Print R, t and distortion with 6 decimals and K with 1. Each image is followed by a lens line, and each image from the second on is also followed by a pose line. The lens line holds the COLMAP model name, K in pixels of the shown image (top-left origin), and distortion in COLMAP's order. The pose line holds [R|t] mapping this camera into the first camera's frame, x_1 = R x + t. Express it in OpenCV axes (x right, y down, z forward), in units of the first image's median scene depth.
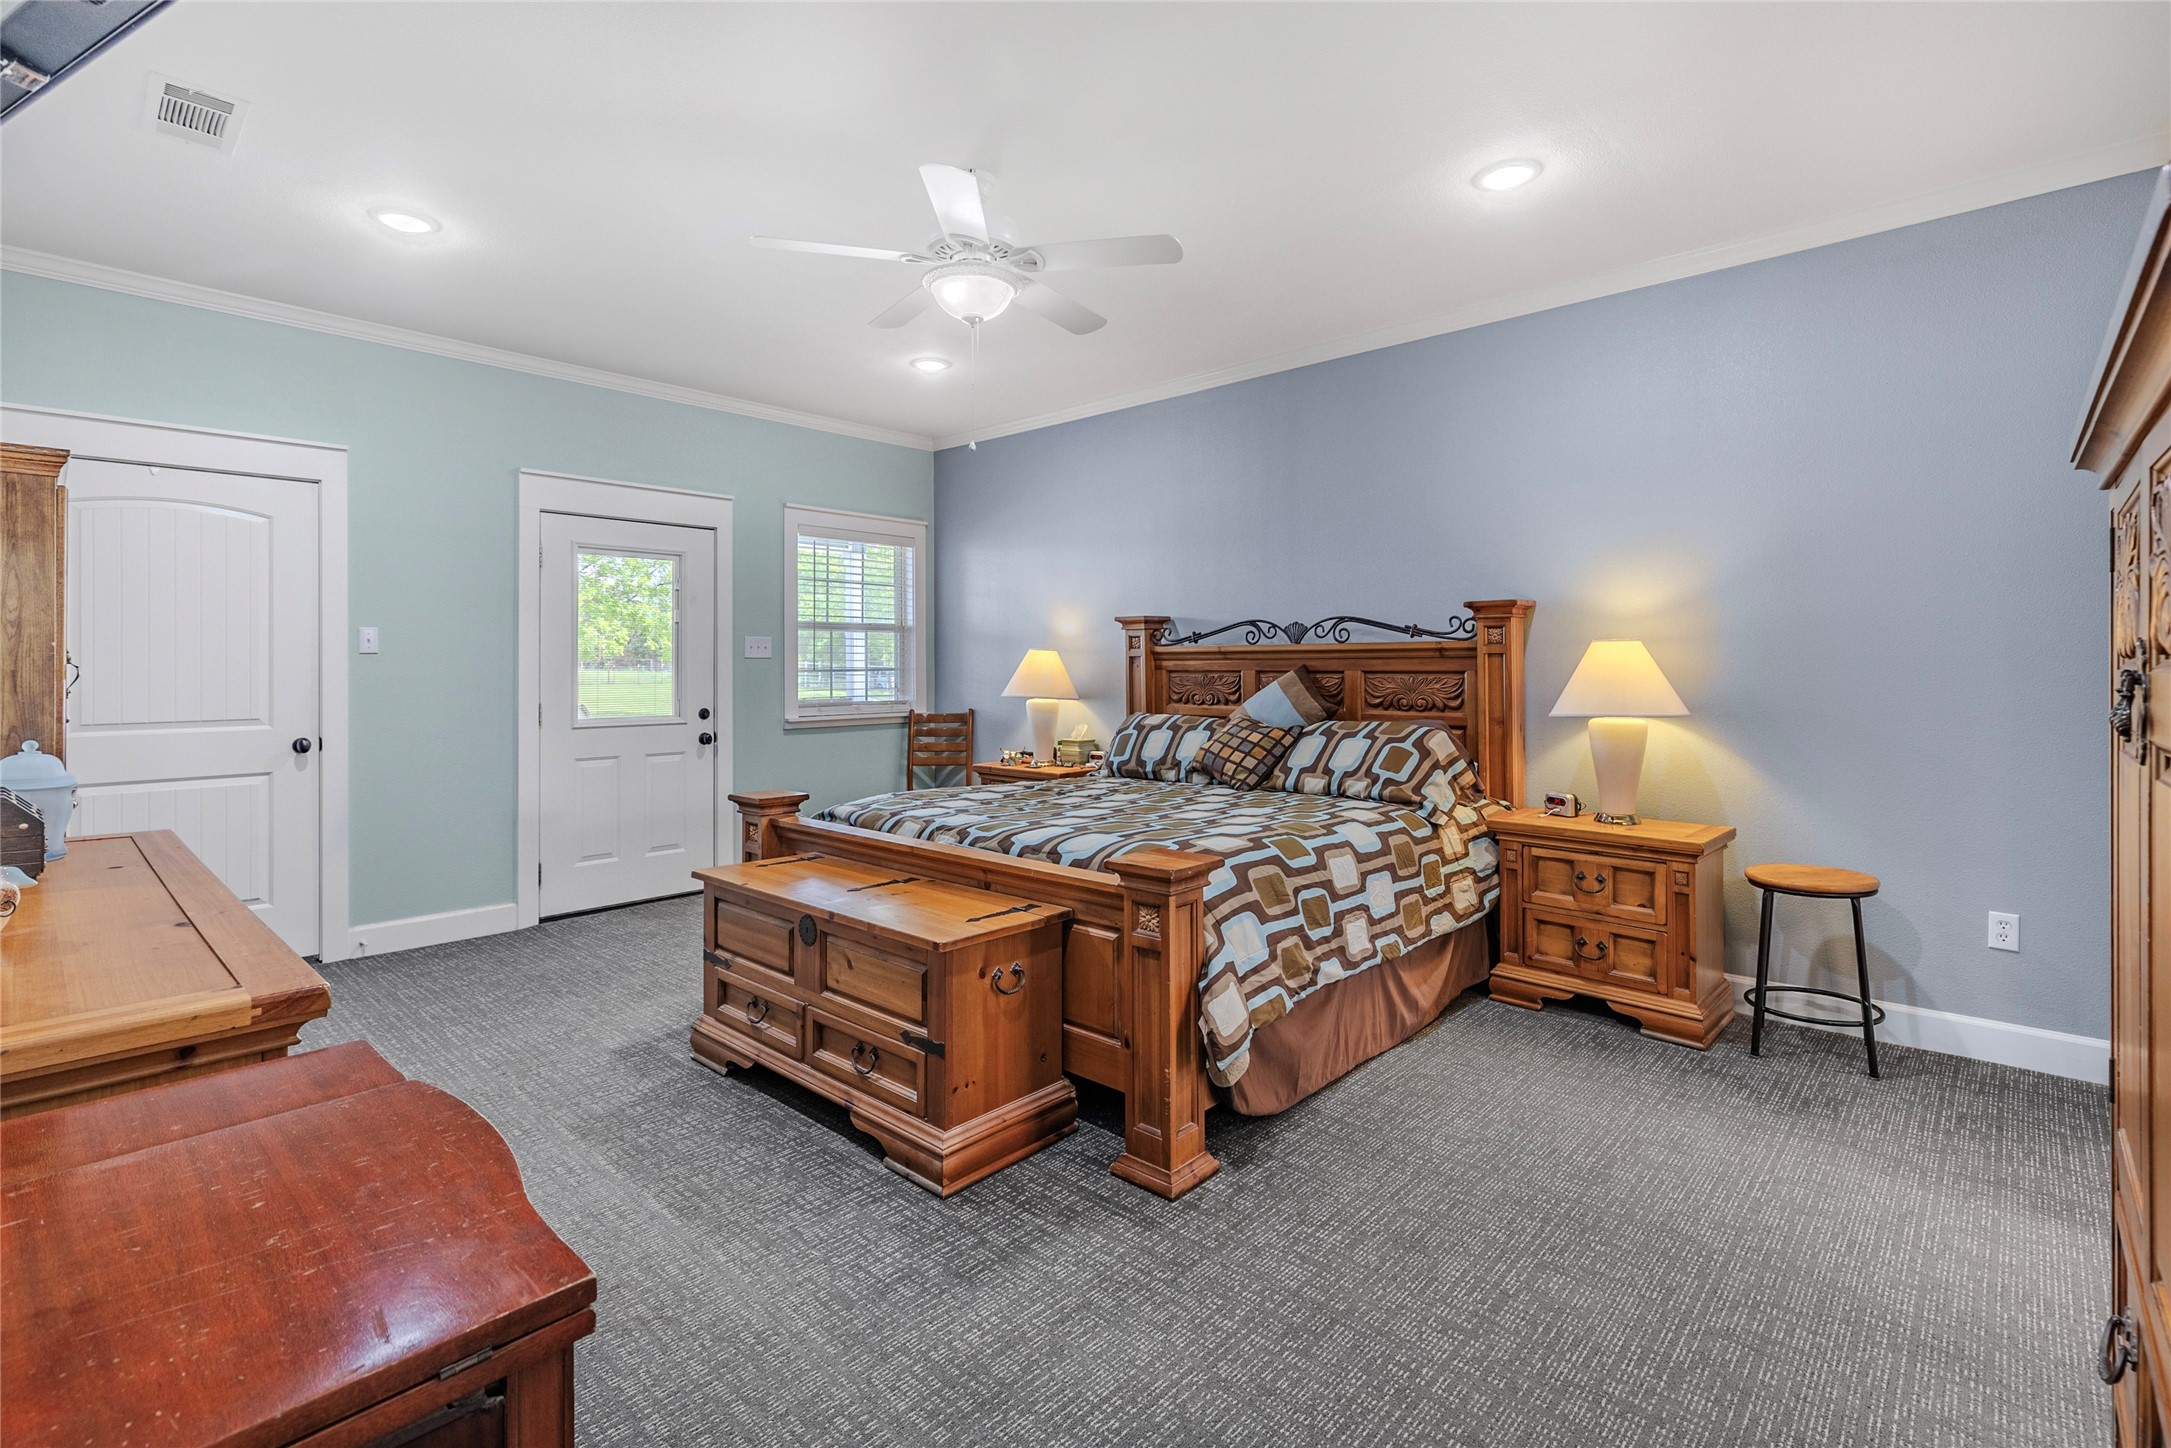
lens RADIAL K [[987.1, 0, 1098.6], [0, 987.1, 726.2], [0, 0, 1]] dist [0.000916, 0.000207]
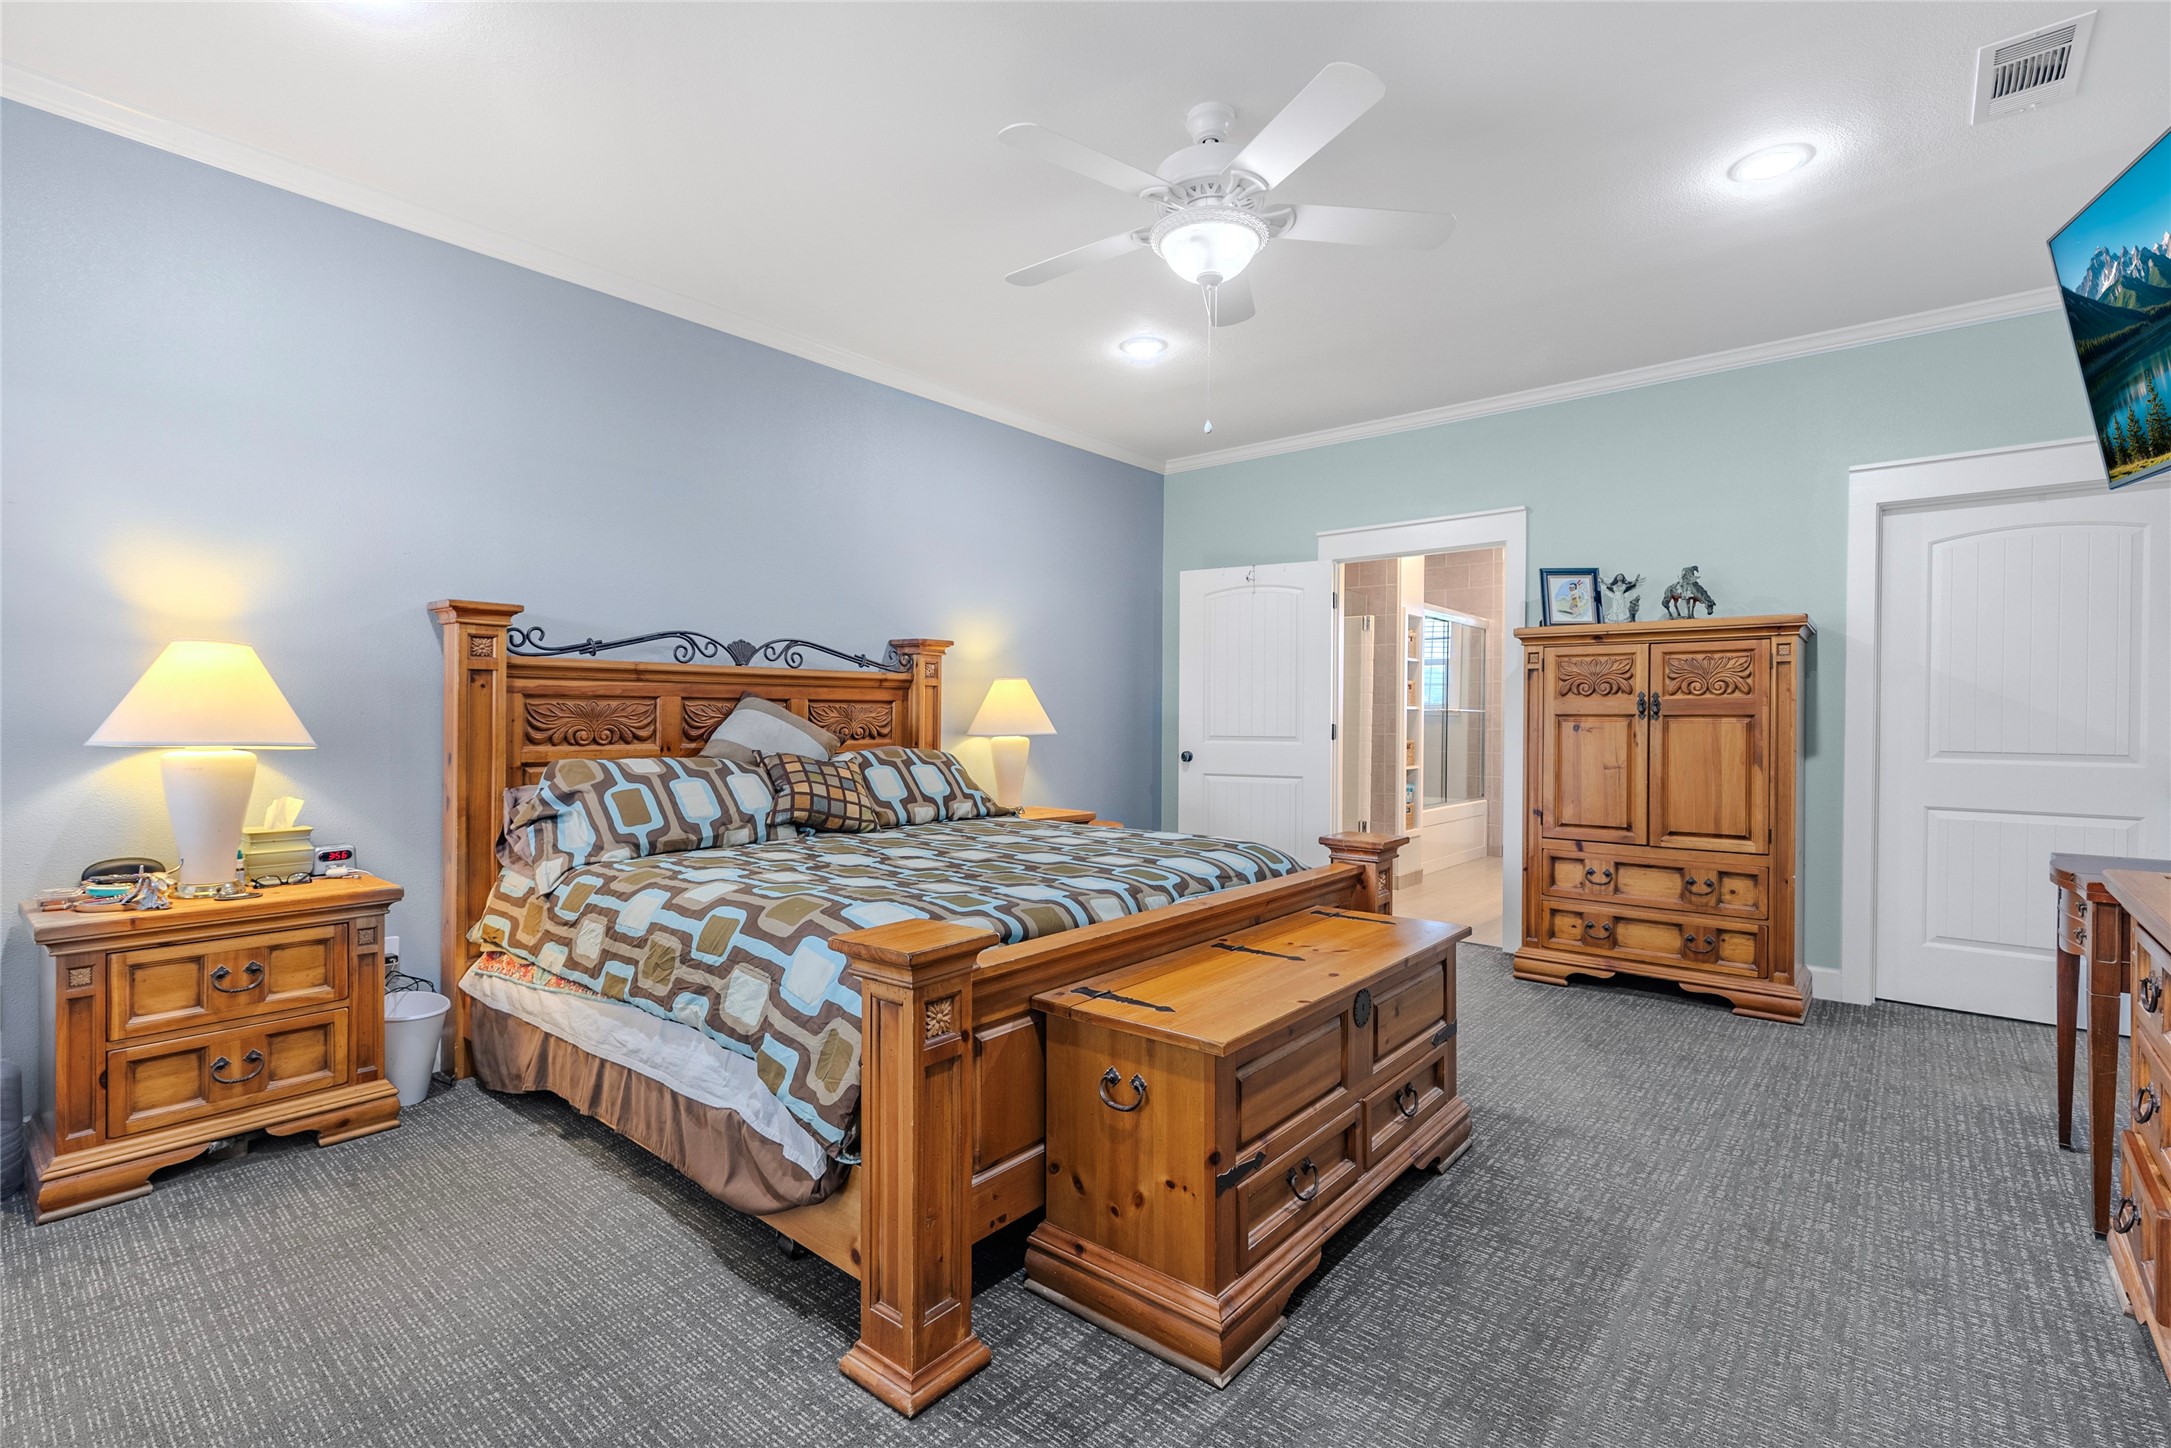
lens RADIAL K [[987.1, 0, 1098.6], [0, 987.1, 726.2], [0, 0, 1]] dist [0.000916, 0.000207]
pose [[-0.045118, -0.005603, 0.998966, -0.660854], [0.061172, 0.998092, 0.008361, -0.021328], [-0.997107, 0.061486, -0.044689, 0.752085]]
